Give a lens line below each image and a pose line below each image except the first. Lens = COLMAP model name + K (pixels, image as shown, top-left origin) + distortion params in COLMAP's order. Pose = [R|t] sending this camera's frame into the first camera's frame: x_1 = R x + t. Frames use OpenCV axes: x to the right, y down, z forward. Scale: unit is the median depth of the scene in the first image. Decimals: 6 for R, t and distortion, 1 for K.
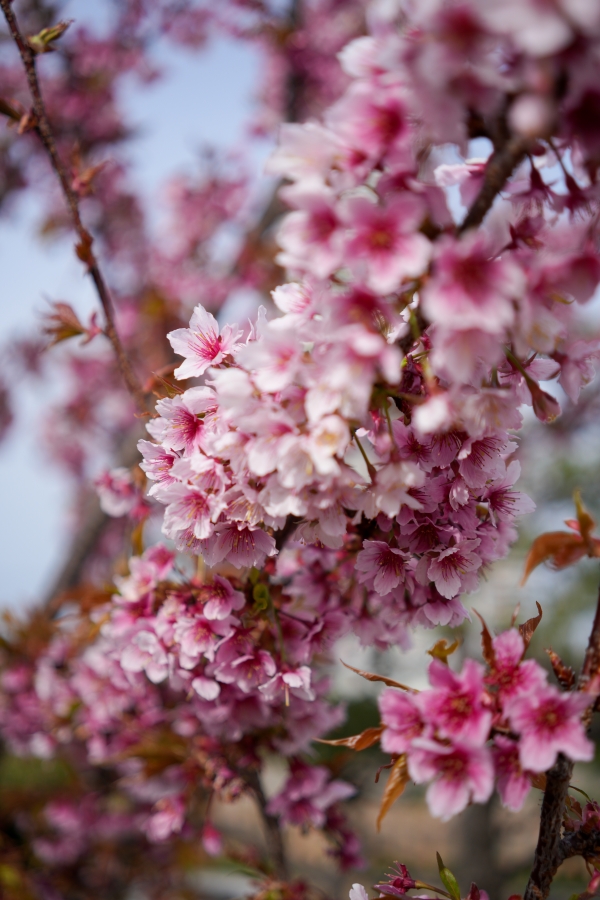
lens RADIAL K [[915.4, 0, 299.6], [0, 915.4, 446.8], [0, 0, 1]] dist [0.026534, 0.000000]
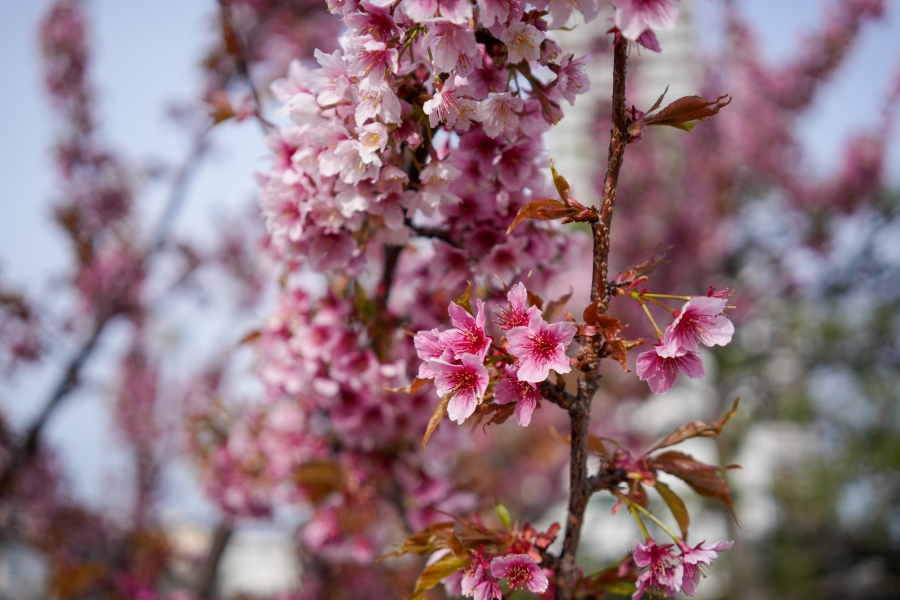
lens RADIAL K [[915.4, 0, 451.1], [0, 915.4, 303.0], [0, 0, 1]] dist [0.026534, 0.000000]
pose [[0.992365, -0.030719, -0.119445, 0.265578], [0.027789, 0.999273, -0.026114, 0.237408], [0.120160, 0.022595, 0.992497, -0.236969]]
